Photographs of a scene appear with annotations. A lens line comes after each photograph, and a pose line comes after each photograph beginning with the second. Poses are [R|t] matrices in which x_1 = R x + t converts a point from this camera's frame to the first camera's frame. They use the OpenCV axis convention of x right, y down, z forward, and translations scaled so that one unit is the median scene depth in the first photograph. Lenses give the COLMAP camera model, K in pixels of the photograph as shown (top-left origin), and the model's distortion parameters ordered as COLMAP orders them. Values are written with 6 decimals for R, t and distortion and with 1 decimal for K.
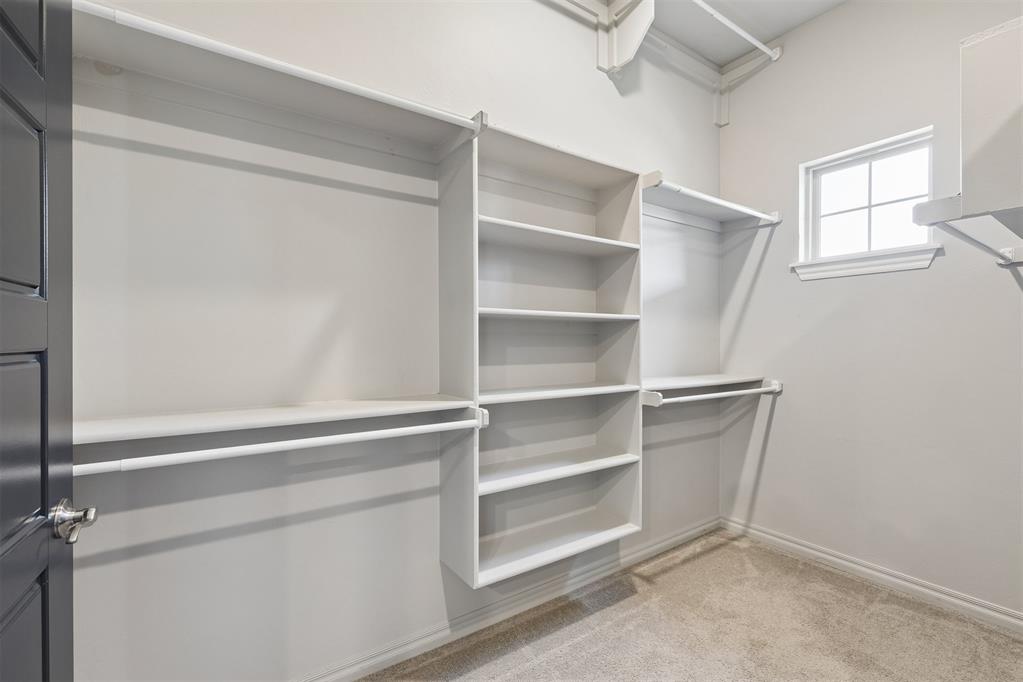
lens RADIAL K [[461.2, 0, 517.6], [0, 461.2, 340.7], [0, 0, 1]] dist [0.006917, -0.001603]
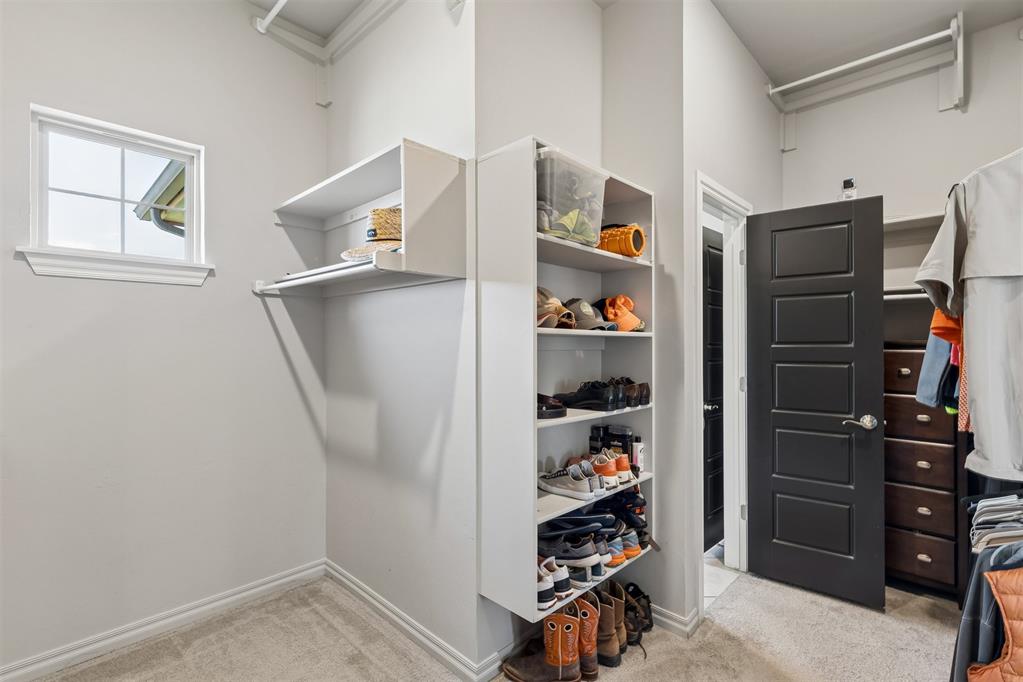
lens RADIAL K [[461.2, 0, 518.4], [0, 461.2, 341.2], [0, 0, 1]] dist [0.006917, -0.001603]
pose [[-0.175462, 0.004668, 0.984475, -0.194875], [0.002357, 0.999988, -0.004322, -0.027897], [-0.984483, 0.001562, -0.175471, 0.436845]]
